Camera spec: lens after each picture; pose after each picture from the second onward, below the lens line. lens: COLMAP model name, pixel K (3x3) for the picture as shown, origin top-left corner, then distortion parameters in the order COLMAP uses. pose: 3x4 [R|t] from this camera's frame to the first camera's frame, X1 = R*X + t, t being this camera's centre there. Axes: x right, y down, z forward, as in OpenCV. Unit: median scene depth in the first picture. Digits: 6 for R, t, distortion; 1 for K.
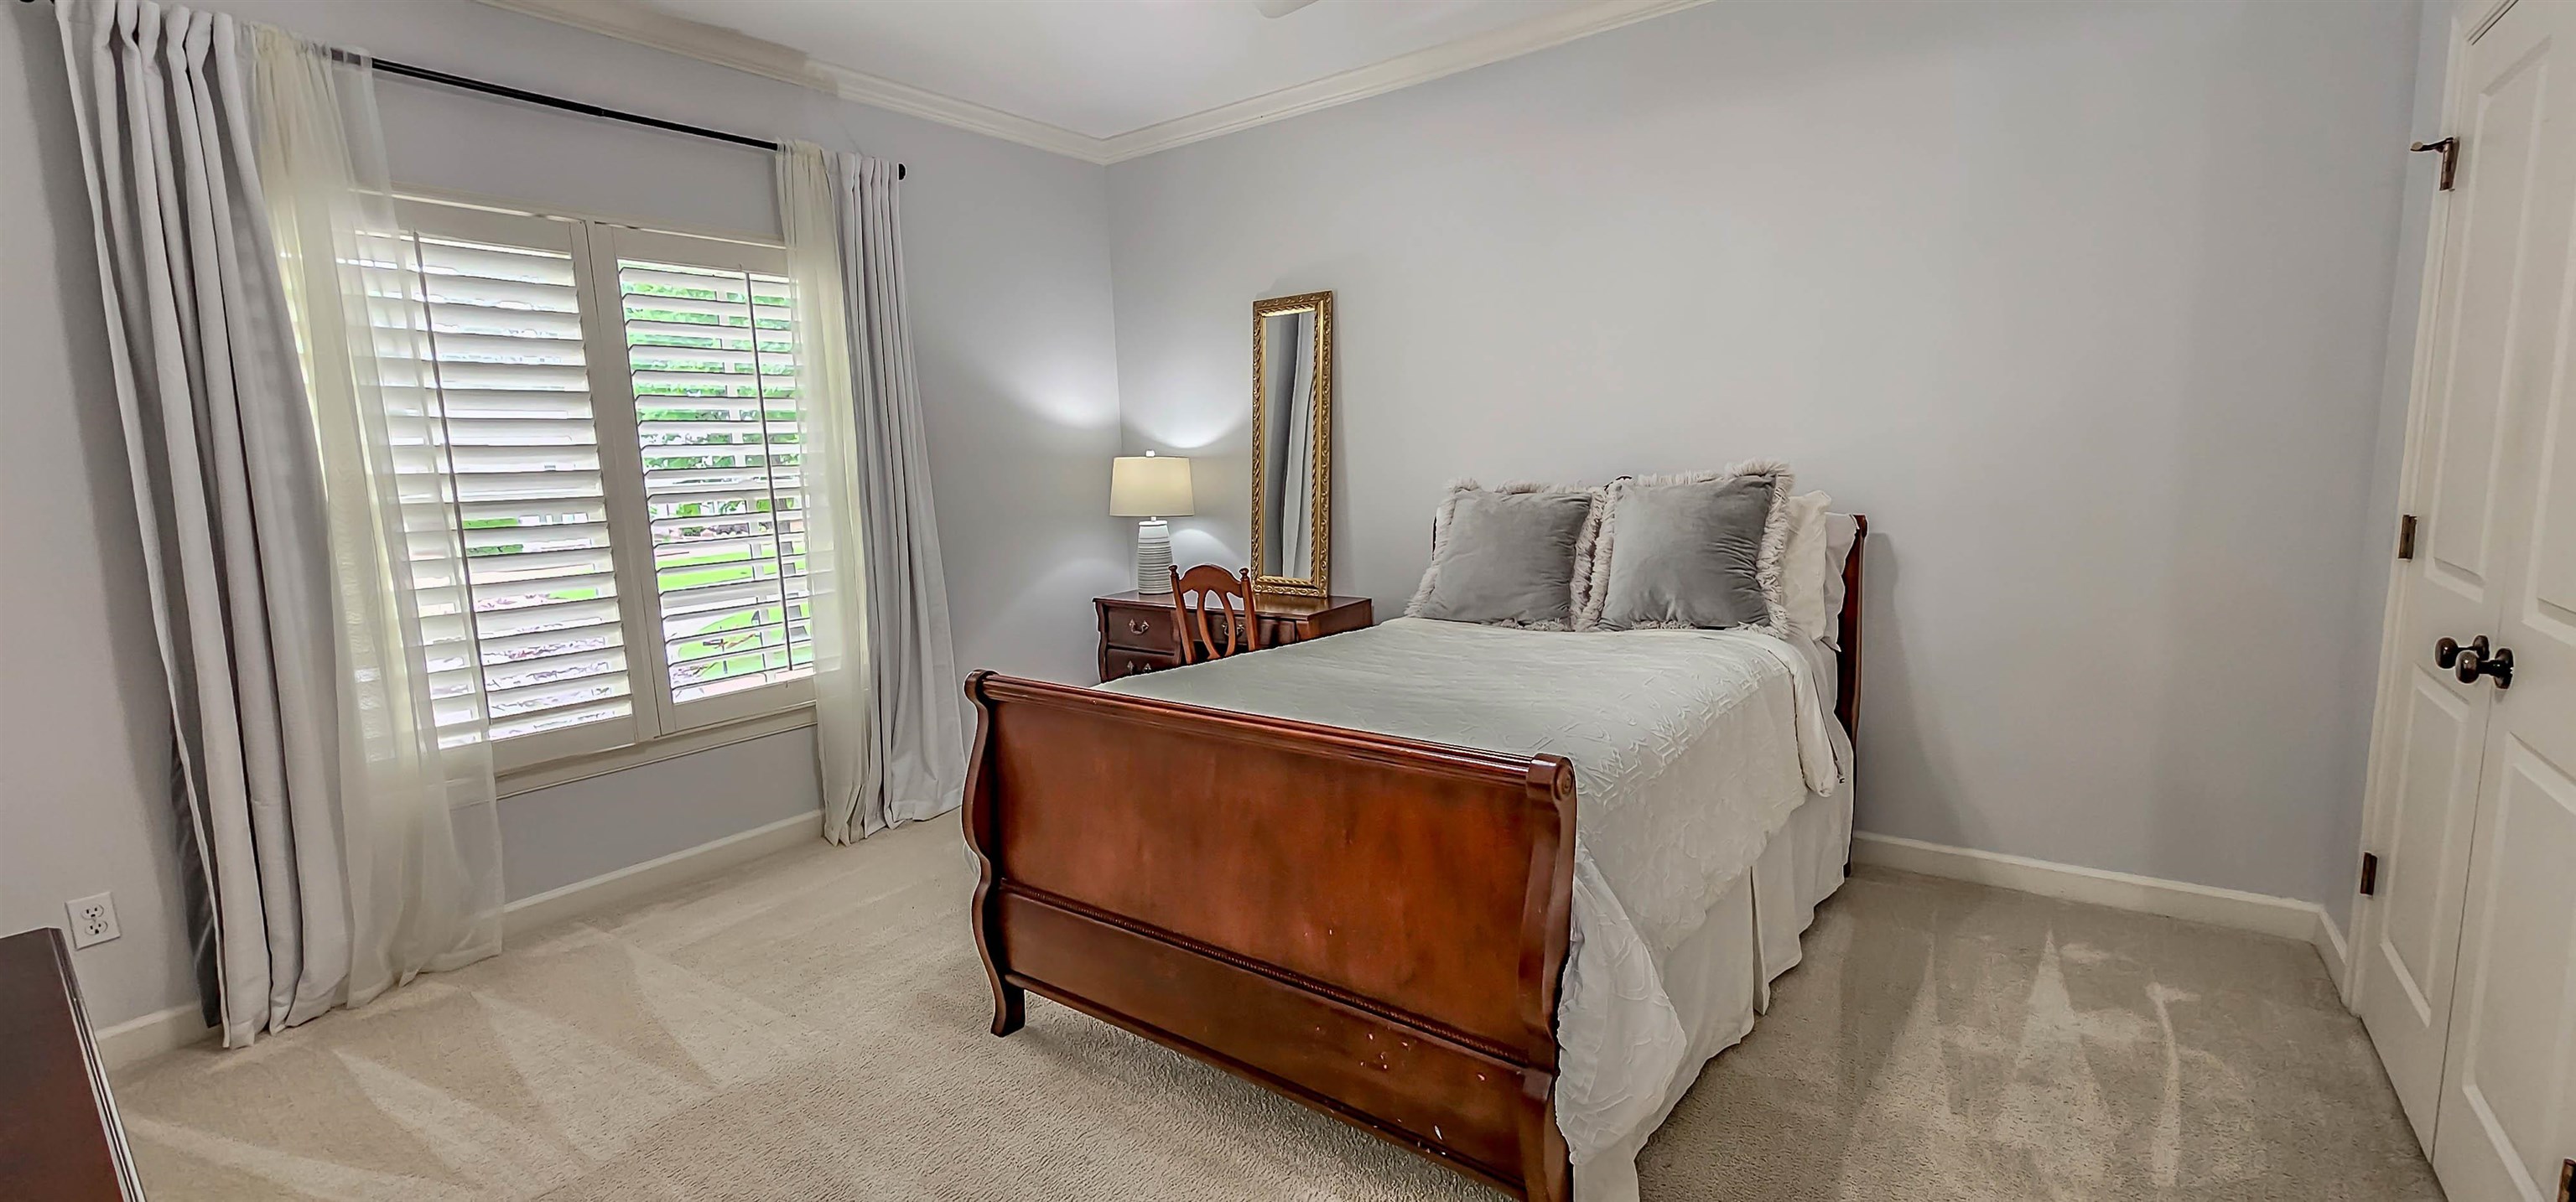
lens RADIAL K [[1051.2, 0, 1293.3], [0, 1051.2, 604.3], [0, 0, 1]] dist [-0.002481, -0.000378]
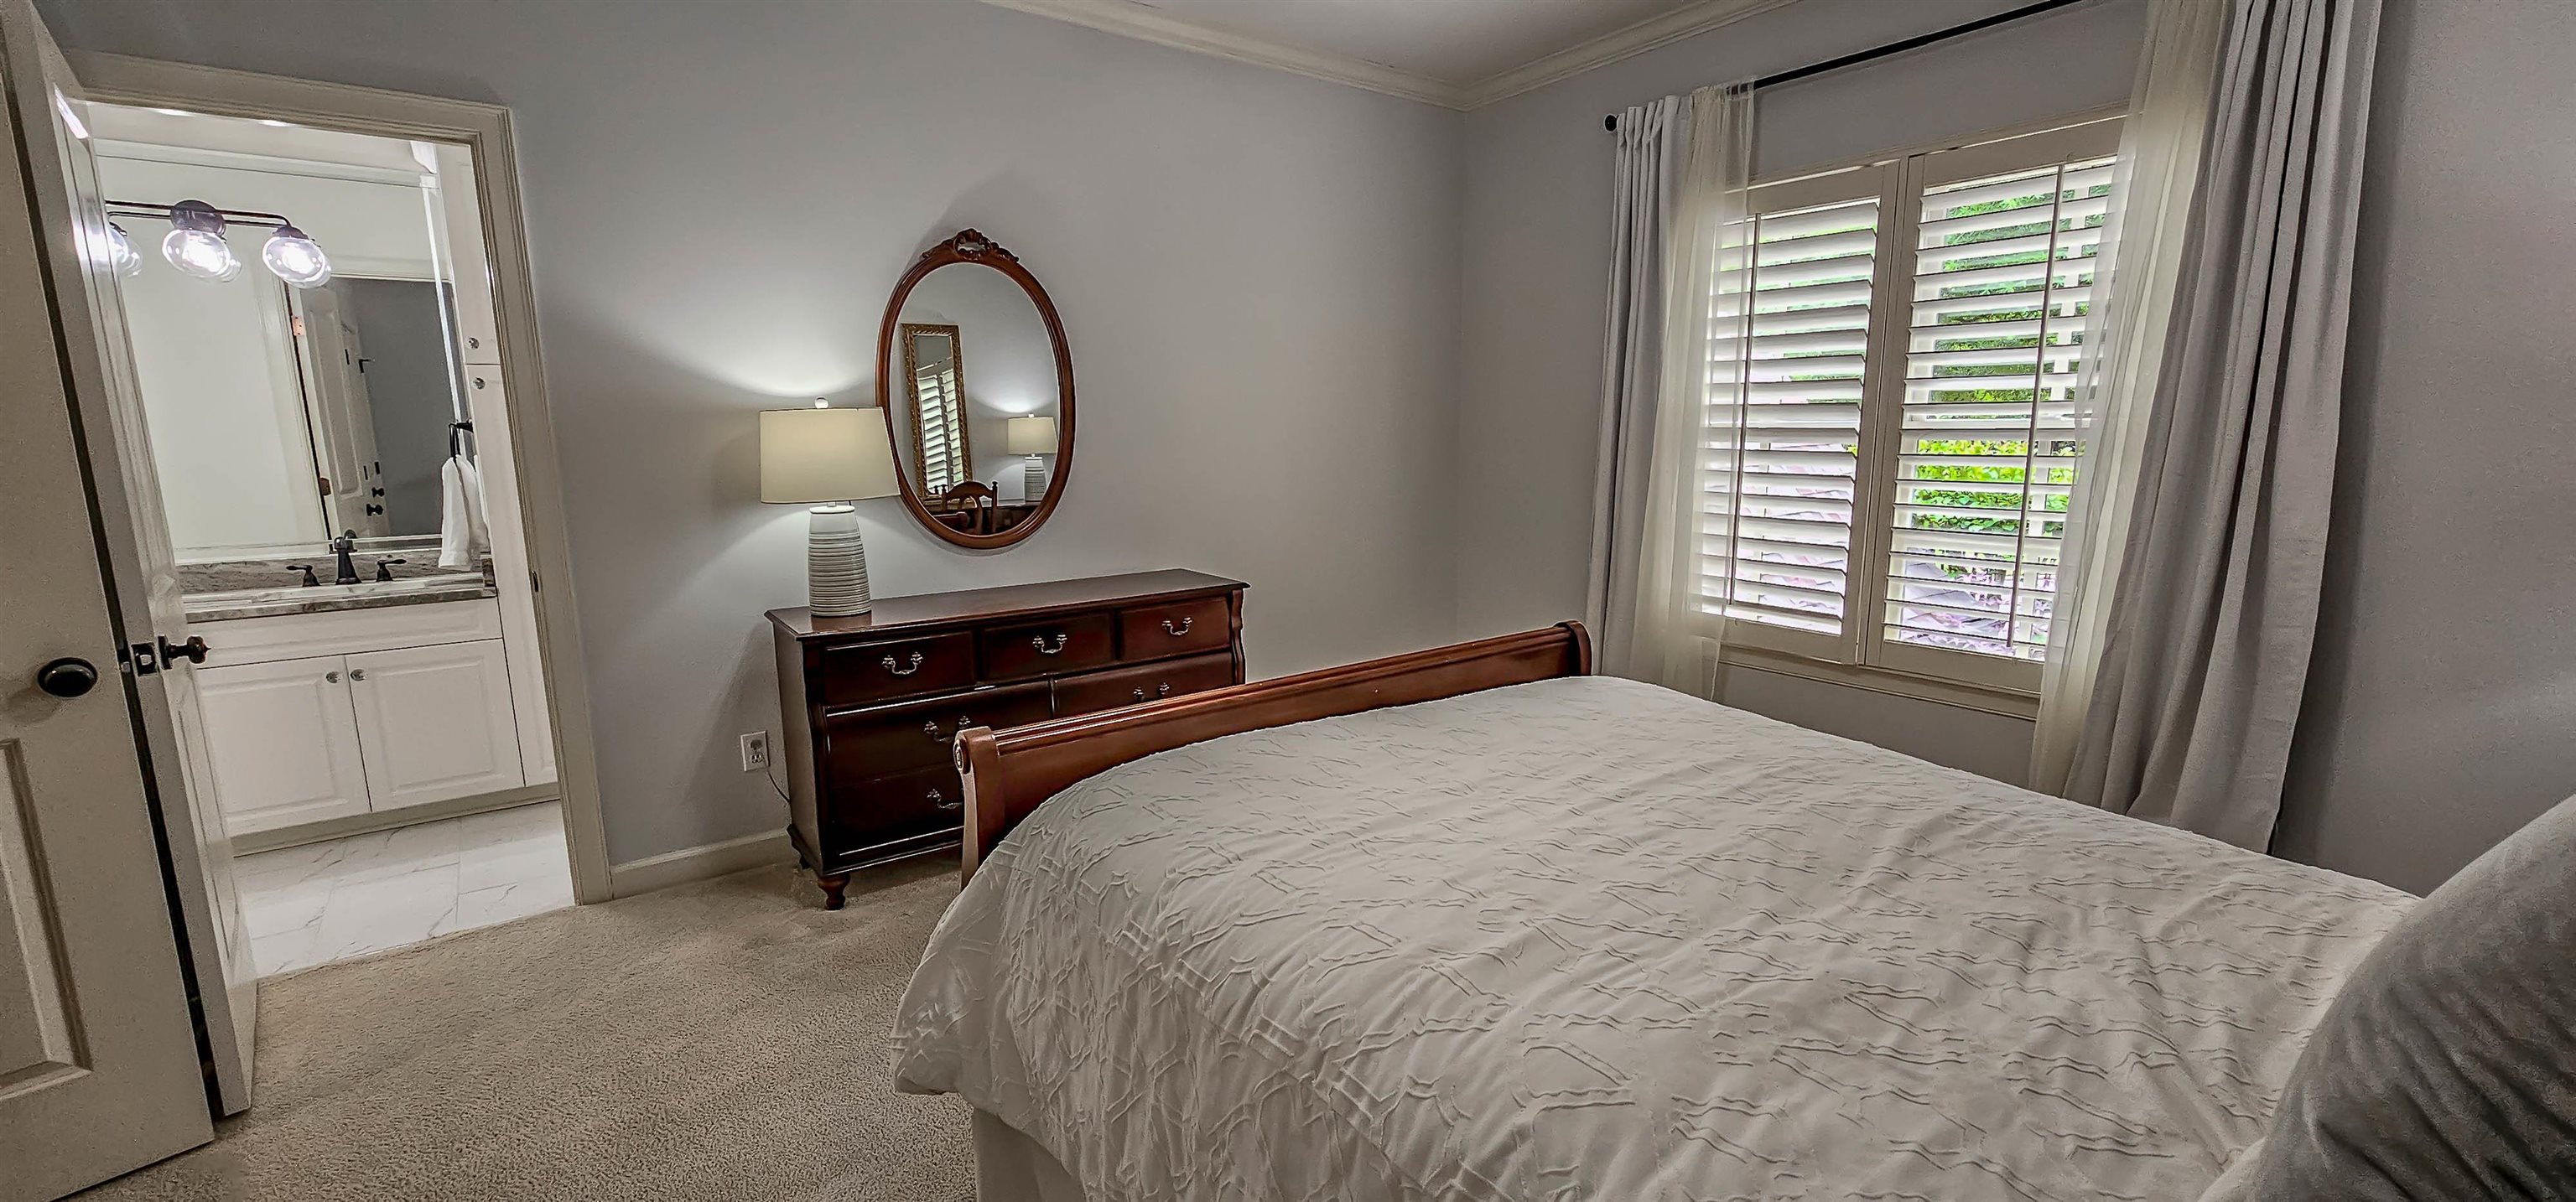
lens RADIAL K [[1051.2, 0, 1293.3], [0, 1051.2, 604.3], [0, 0, 1]] dist [-0.002481, -0.000378]
pose [[-0.277605, 0.198107, -0.940047, 0.560642], [-0.118931, 0.963893, 0.238254, -0.122342], [0.953305, 0.177941, -0.244021, 0.783865]]
